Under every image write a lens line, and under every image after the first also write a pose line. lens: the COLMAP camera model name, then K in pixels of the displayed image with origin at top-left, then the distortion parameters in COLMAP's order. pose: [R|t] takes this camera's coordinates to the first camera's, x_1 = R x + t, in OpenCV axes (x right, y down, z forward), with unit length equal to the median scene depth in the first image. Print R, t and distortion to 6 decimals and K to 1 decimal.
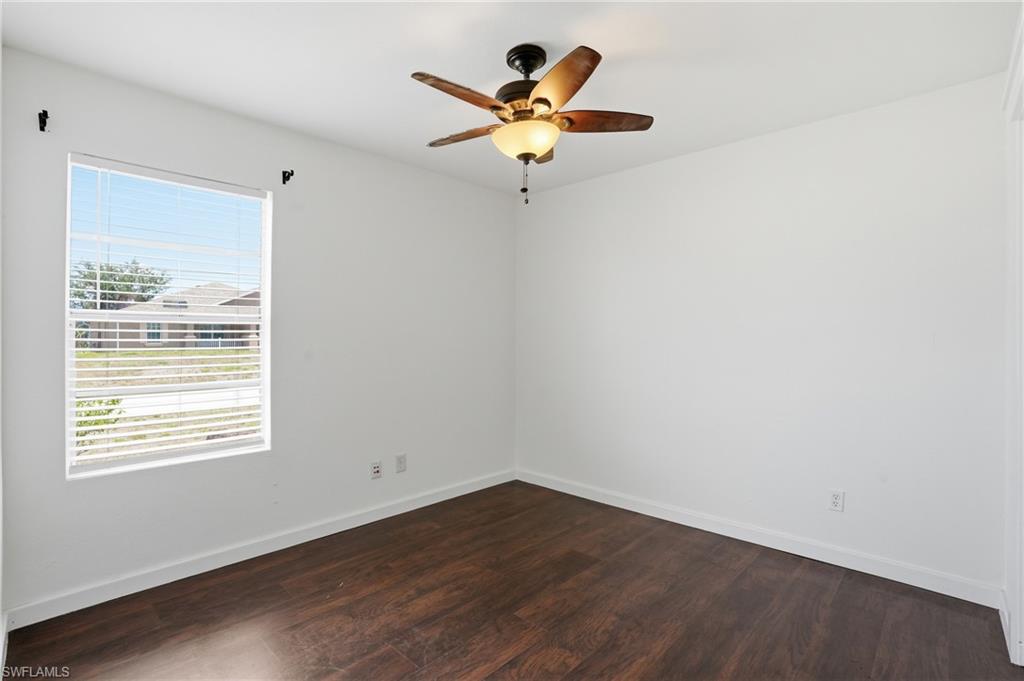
lens RADIAL K [[480.7, 0, 512.0], [0, 480.7, 340.5], [0, 0, 1]] dist [-0.072057, 0.025324]
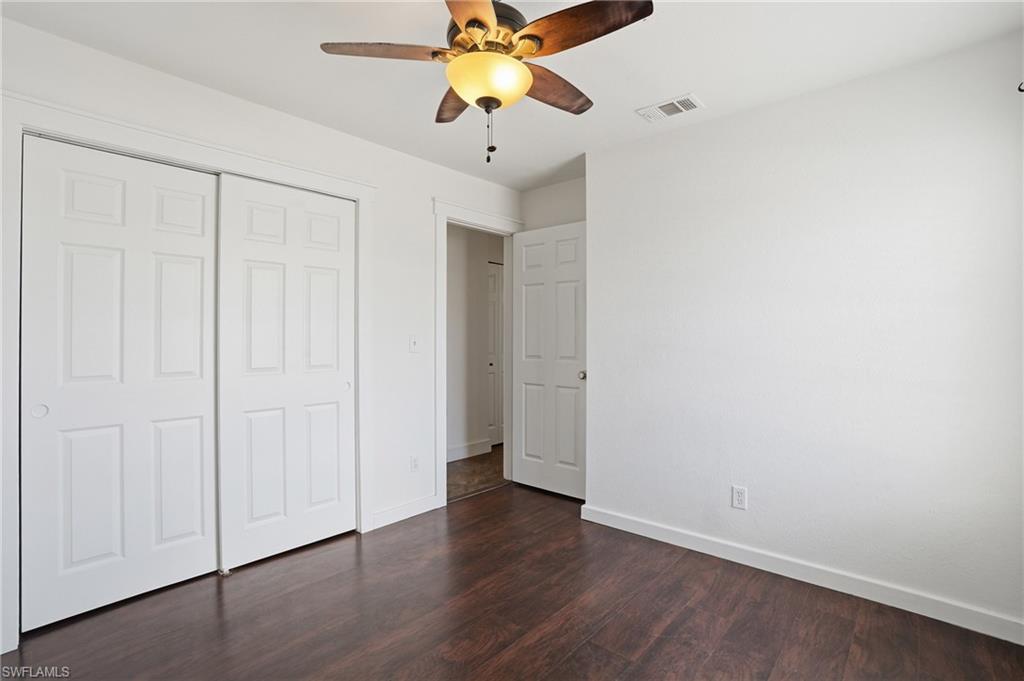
lens RADIAL K [[686.3, 0, 512.0], [0, 686.3, 340.5], [0, 0, 1]] dist [0.058085, 0.000288]
pose [[-0.999410, -0.002987, -0.034228, 0.034257], [-0.003014, 0.999995, 0.000750, 0.008749], [0.034226, 0.000852, -0.999414, 2.445890]]
